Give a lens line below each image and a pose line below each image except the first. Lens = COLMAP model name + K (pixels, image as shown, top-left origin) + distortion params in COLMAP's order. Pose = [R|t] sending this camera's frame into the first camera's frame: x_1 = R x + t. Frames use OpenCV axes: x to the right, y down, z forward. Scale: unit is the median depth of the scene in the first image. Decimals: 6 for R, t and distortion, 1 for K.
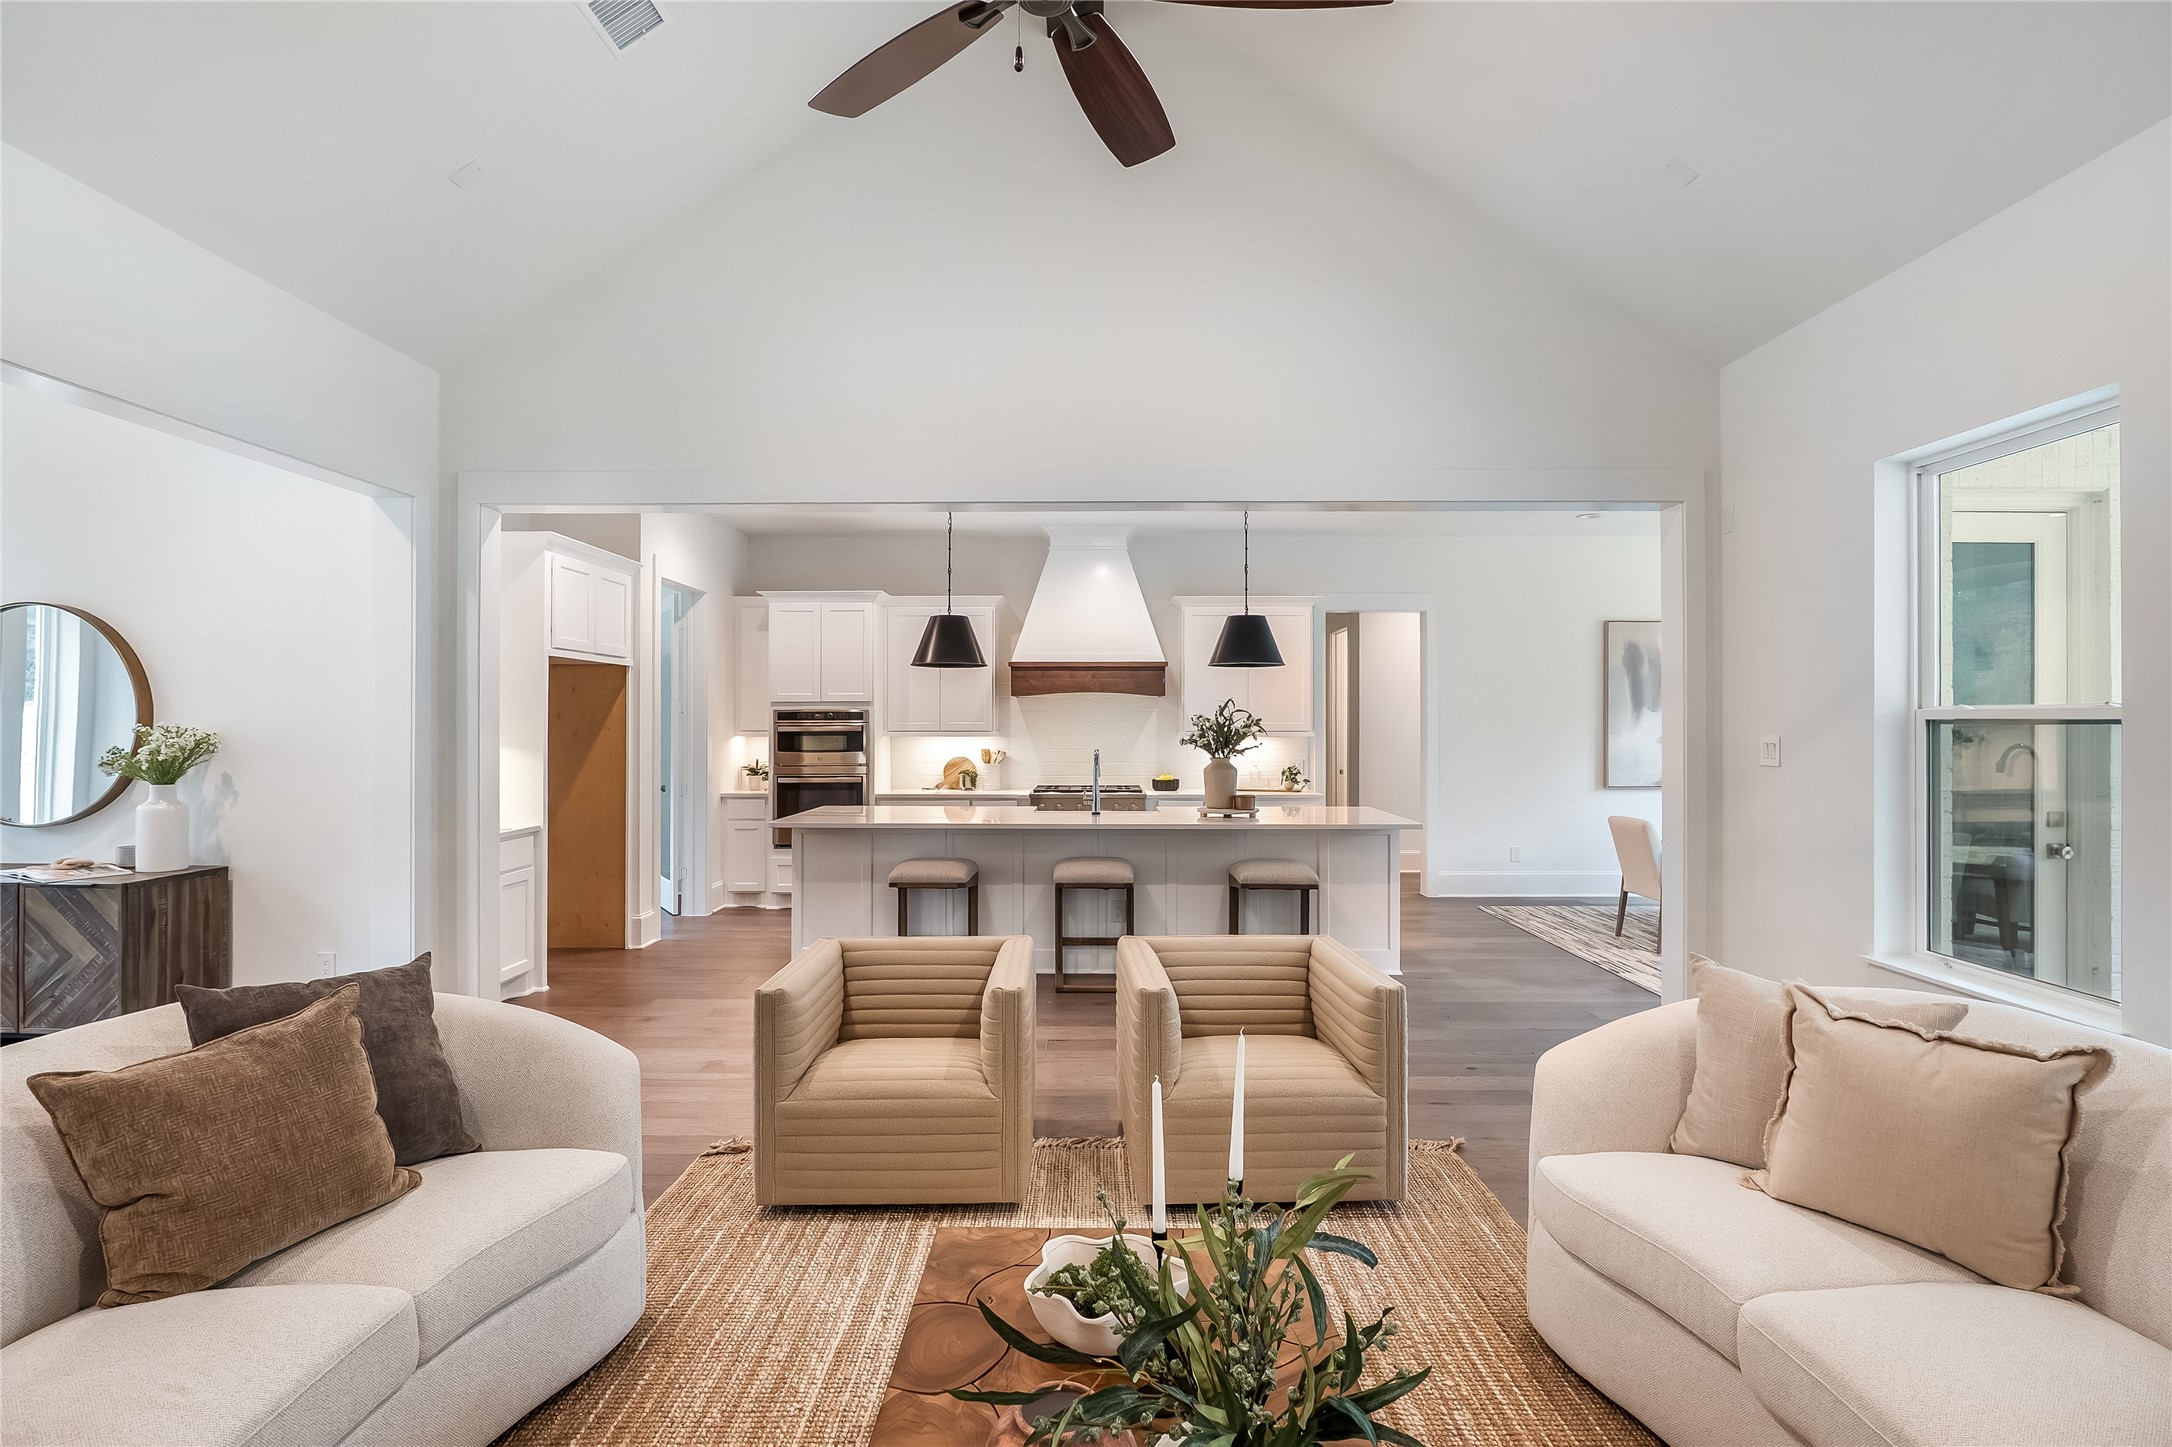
lens RADIAL K [[1007.1, 0, 1081.8], [0, 1007.1, 716.8], [0, 0, 1]] dist [-0.017686, 0.003850]
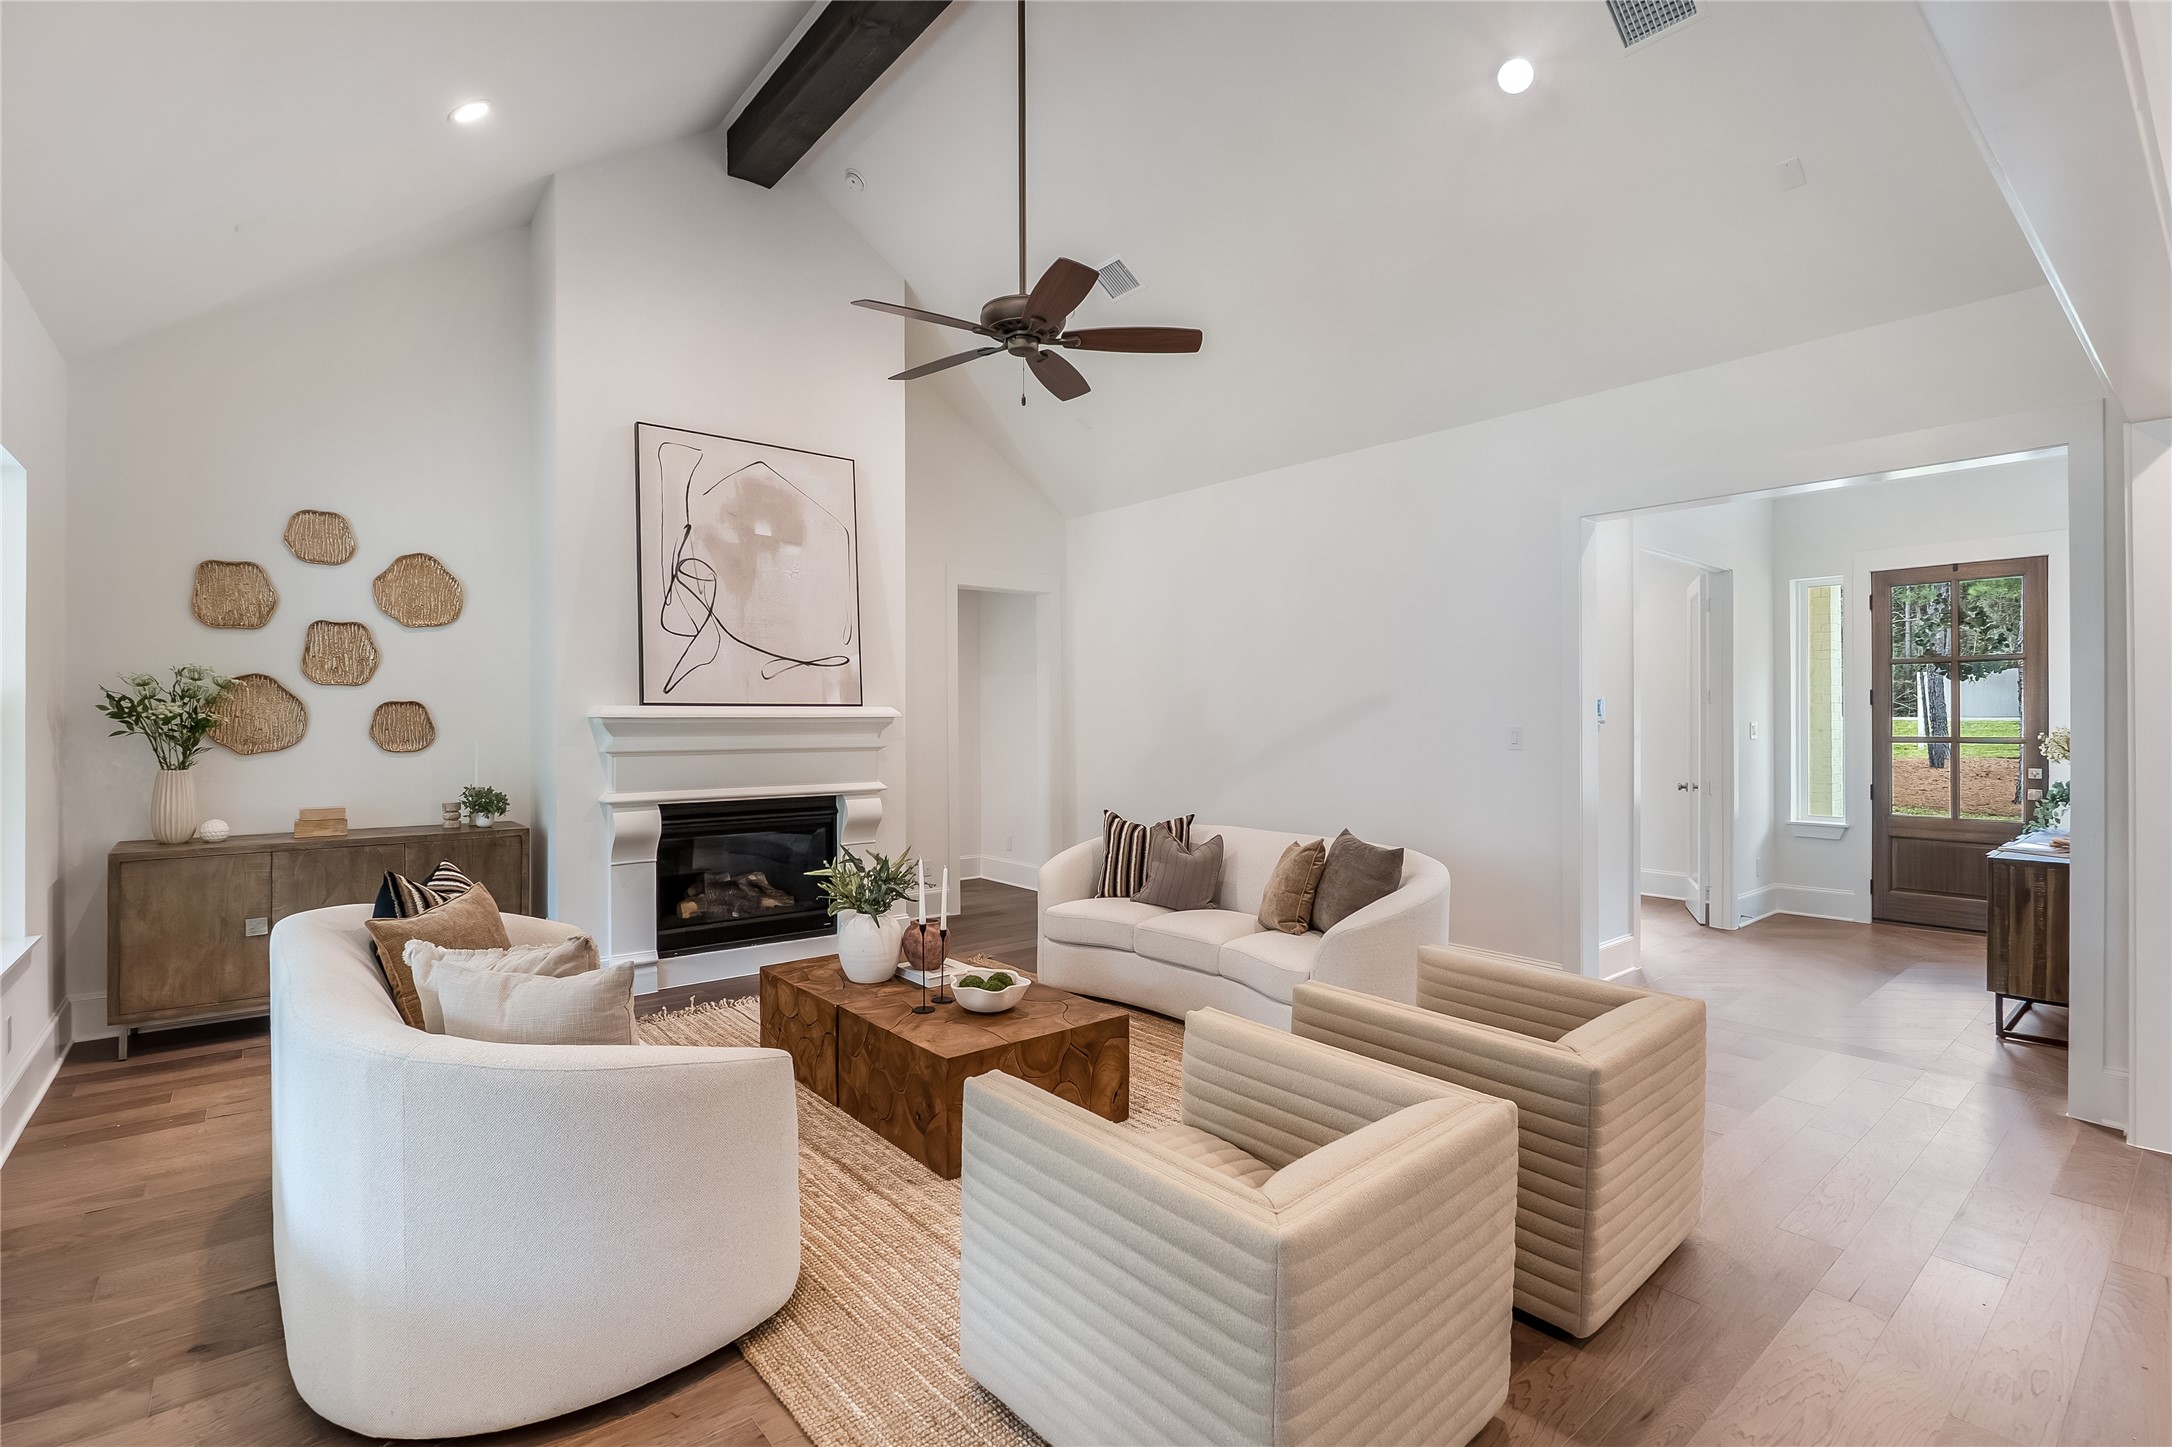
lens RADIAL K [[1007.1, 0, 1087.1], [0, 1007.1, 718.9], [0, 0, 1]] dist [-0.017686, 0.003850]
pose [[-0.758303, 0.003662, -0.651892, 0.270716], [0.009989, 0.999932, -0.006003, 0.003923], [0.651826, -0.011064, -0.758288, 0.598037]]
